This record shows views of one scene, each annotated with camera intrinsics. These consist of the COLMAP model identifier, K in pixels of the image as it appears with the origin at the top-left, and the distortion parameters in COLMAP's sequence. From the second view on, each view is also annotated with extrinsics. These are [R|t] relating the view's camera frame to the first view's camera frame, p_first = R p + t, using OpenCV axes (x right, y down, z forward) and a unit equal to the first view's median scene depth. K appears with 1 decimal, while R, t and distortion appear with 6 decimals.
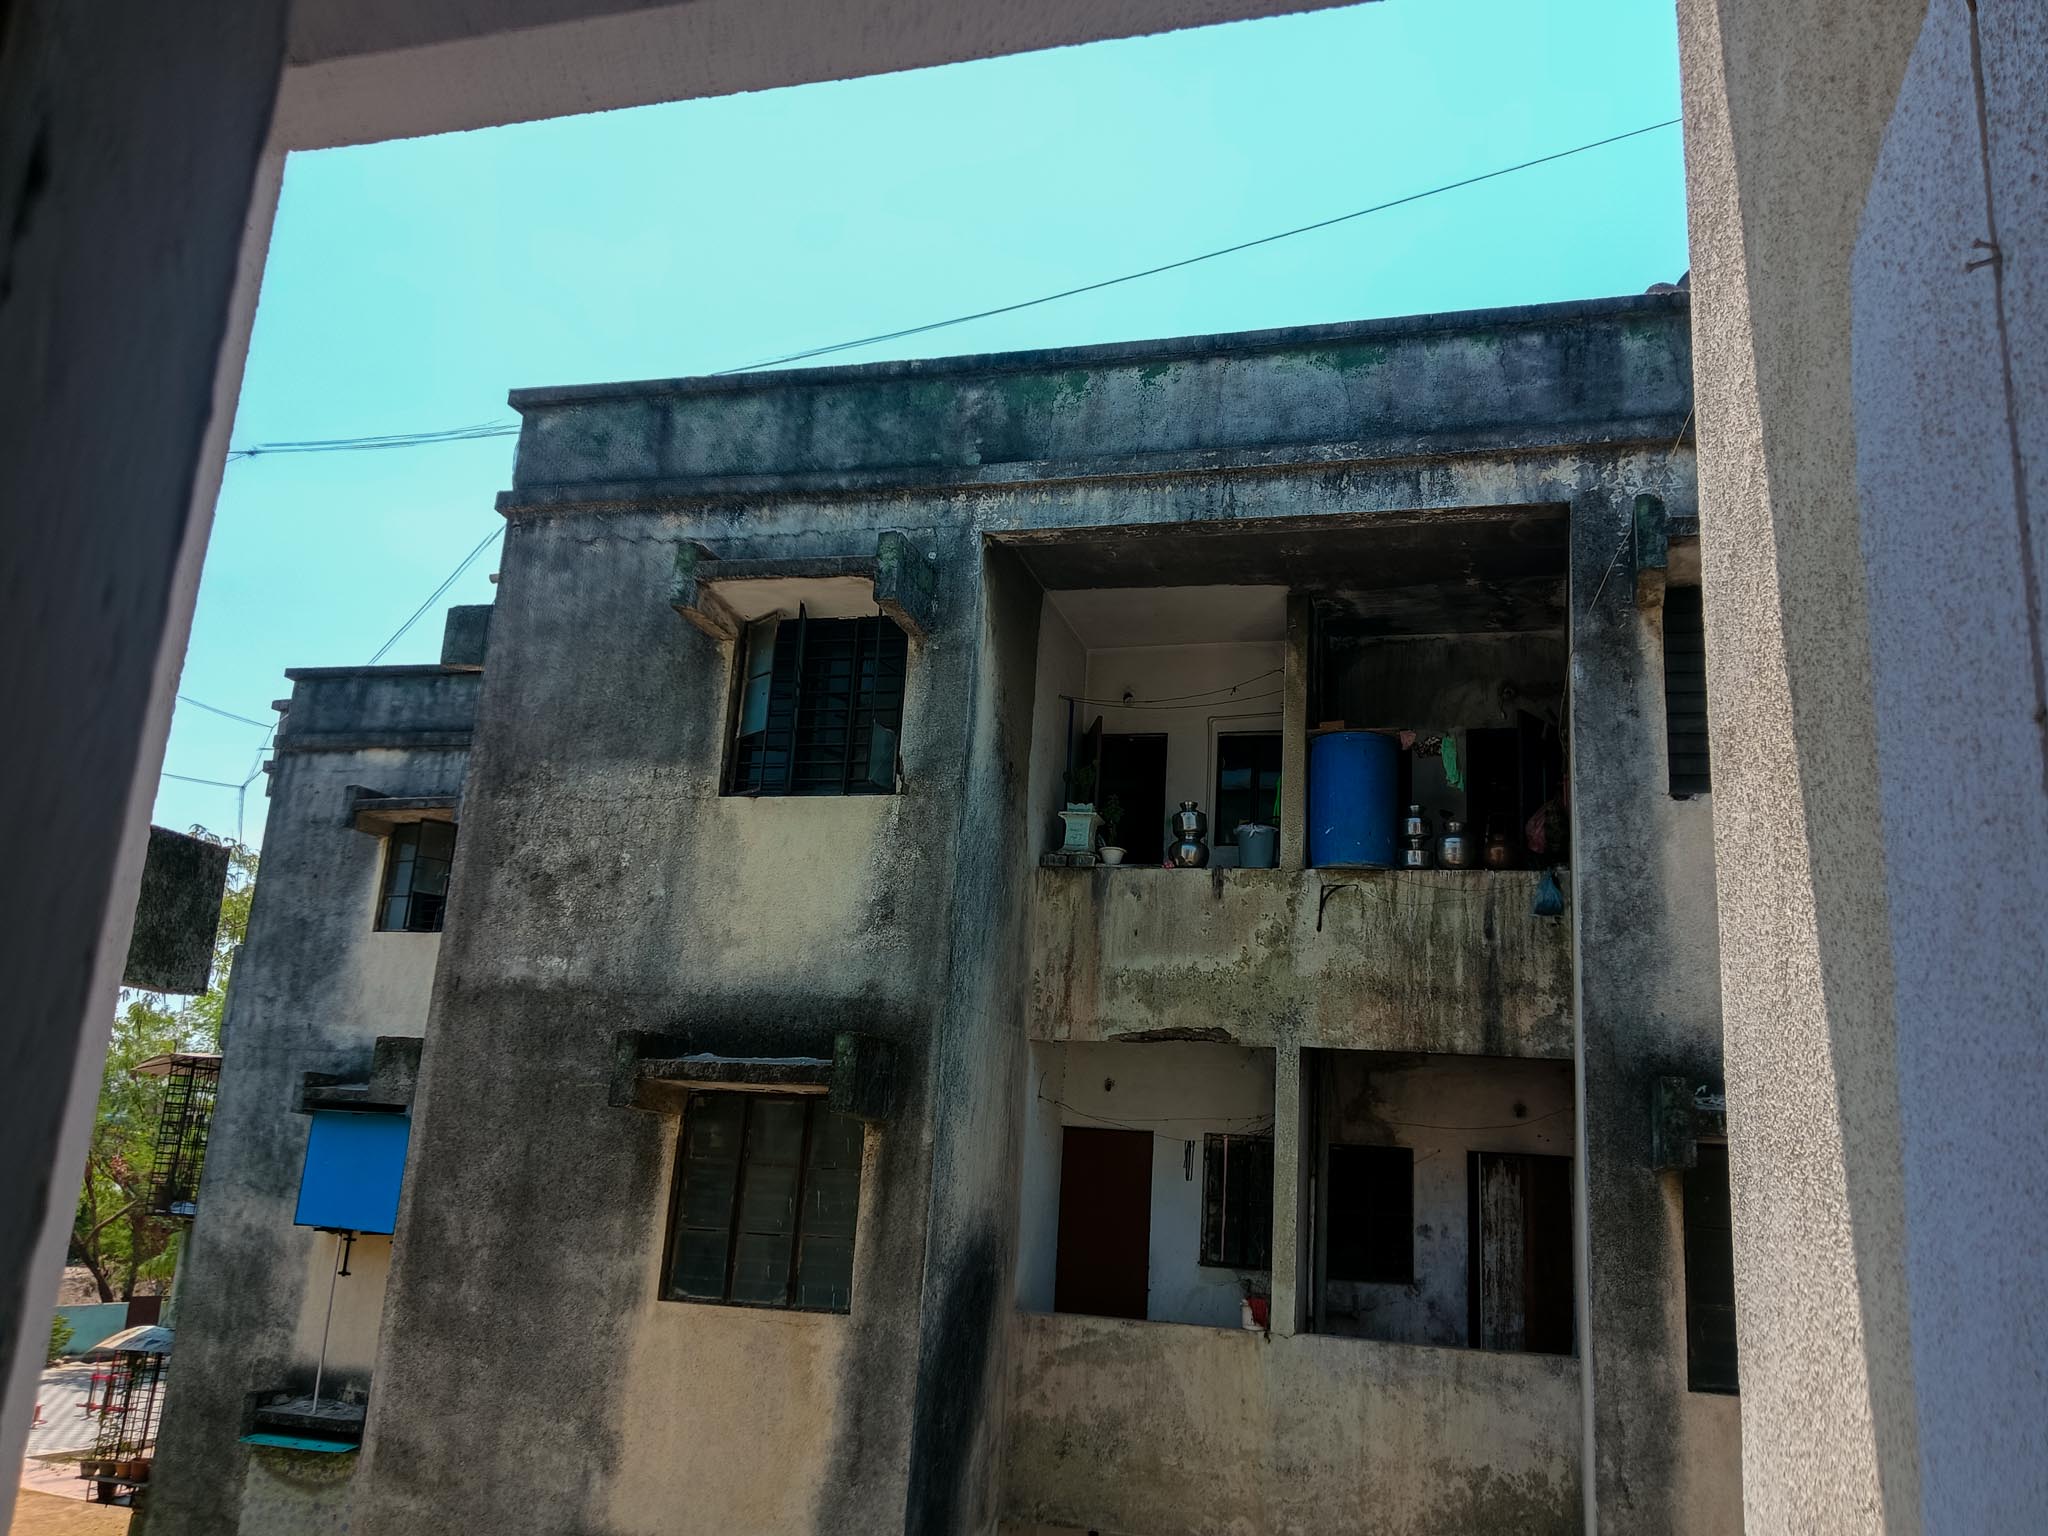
lens RADIAL K [[1603.5, 0, 1041.9], [0, 1603.5, 772.8], [0, 0, 1]] dist [0.106606, -0.244745]
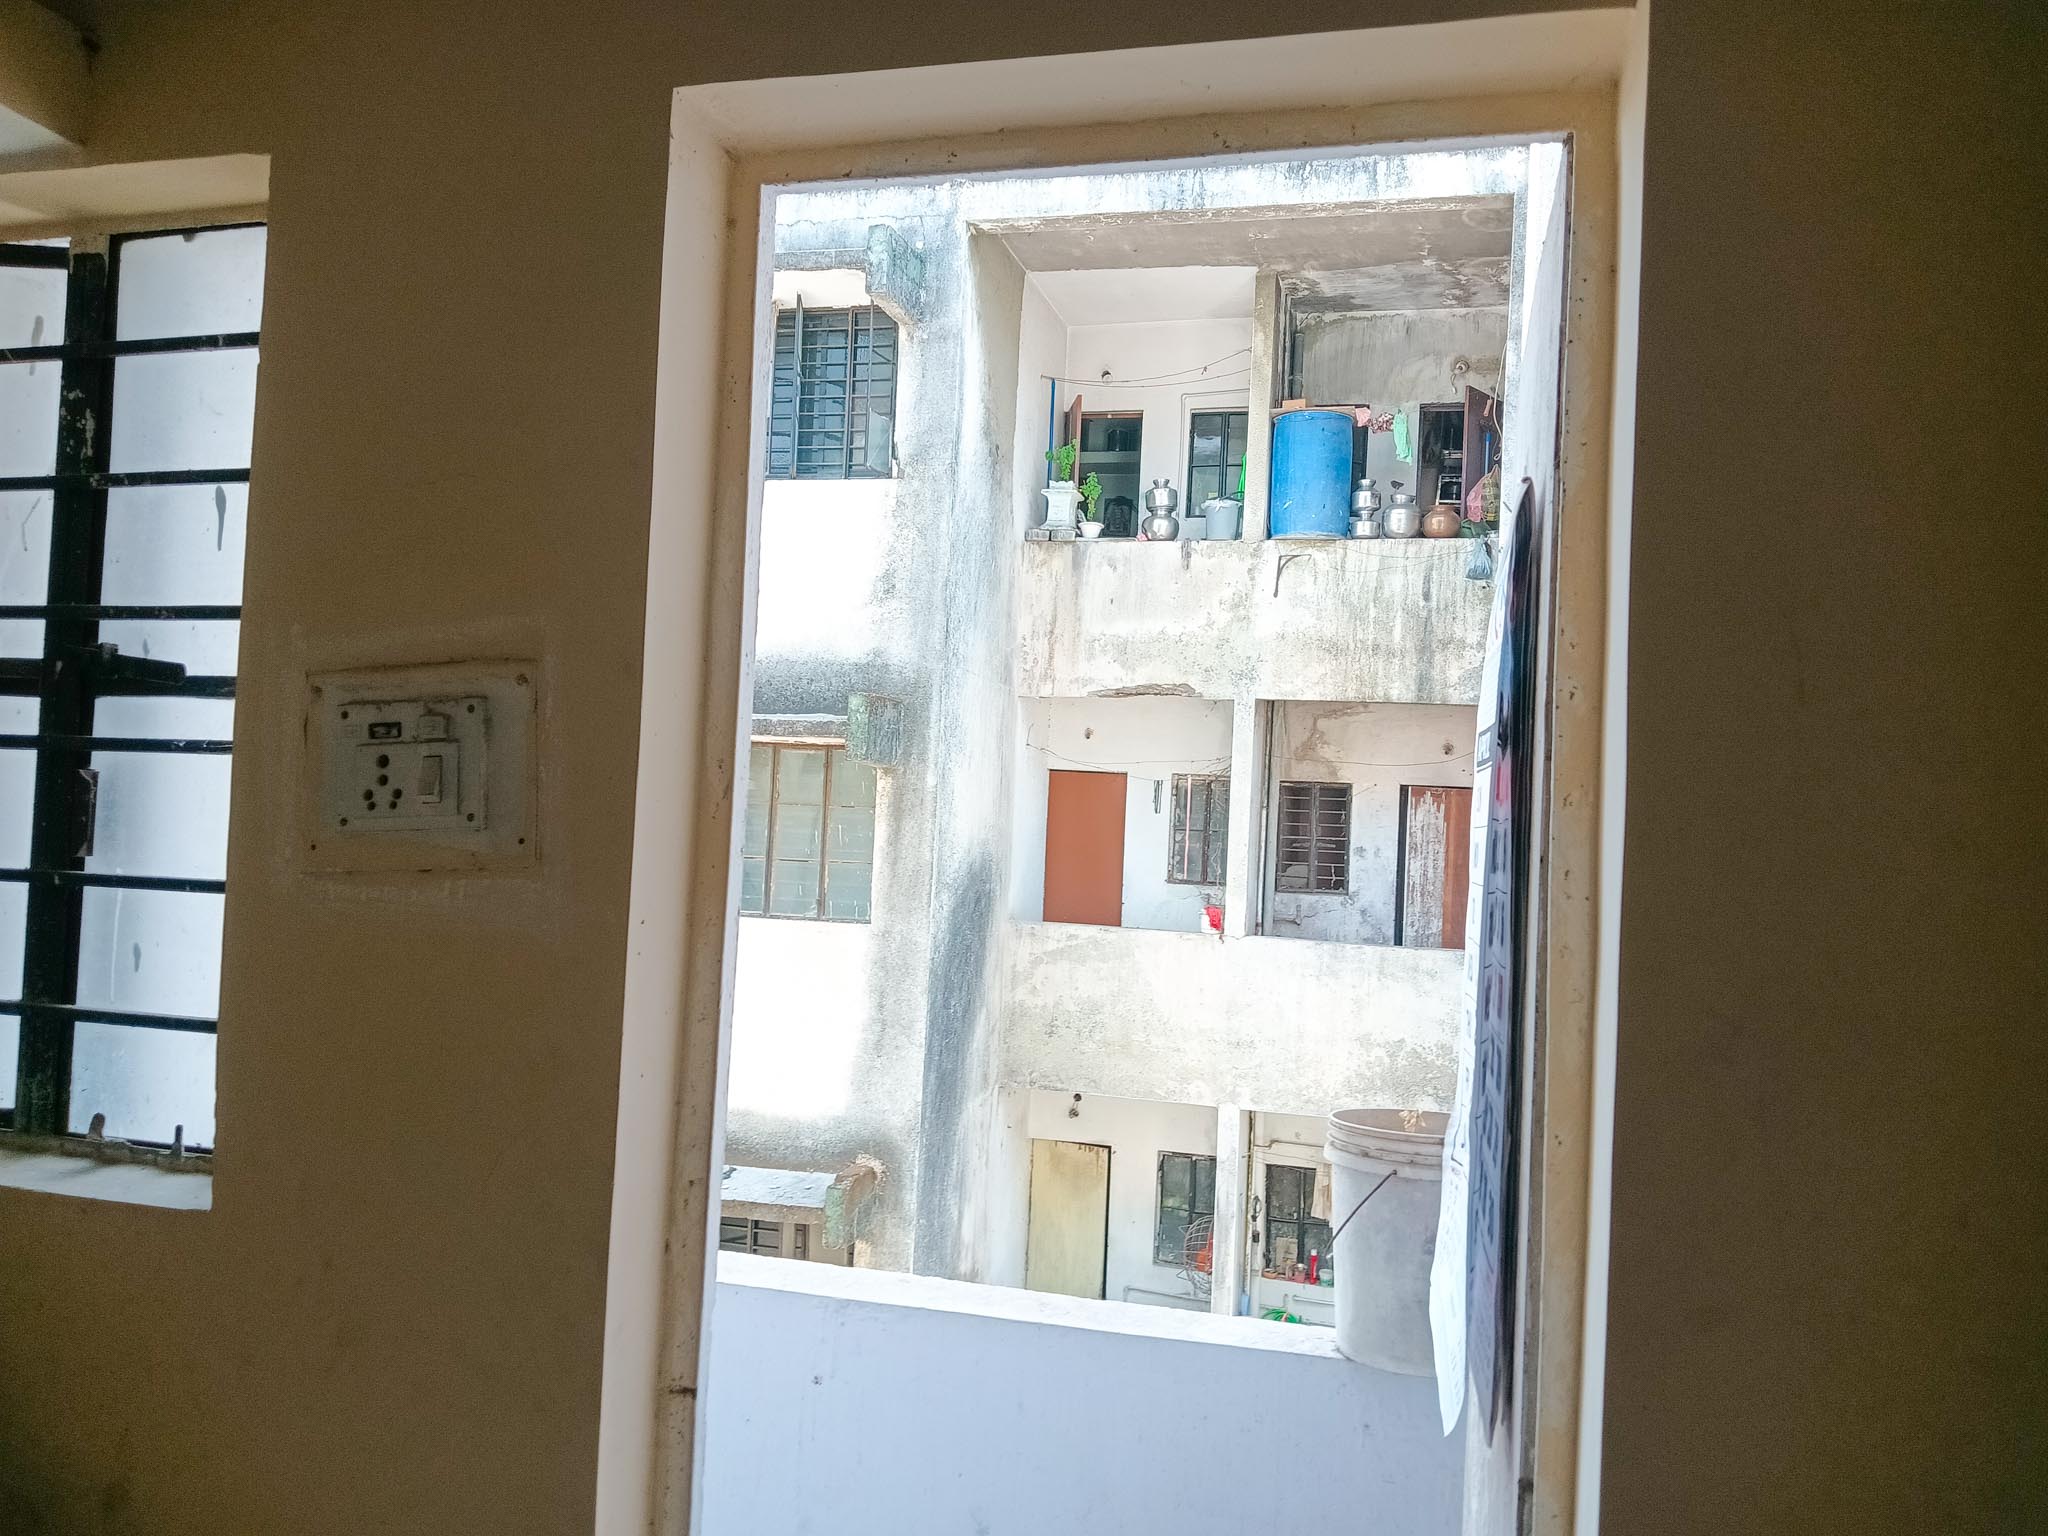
lens RADIAL K [[1625.1, 0, 1029.7], [0, 1625.1, 777.9], [0, 0, 1]] dist [0.139742, -0.259547]
pose [[0.999907, -0.012808, -0.004579, 0.005211], [0.013503, 0.975134, 0.221205, -0.033085], [0.001632, -0.221246, 0.975217, -0.138638]]
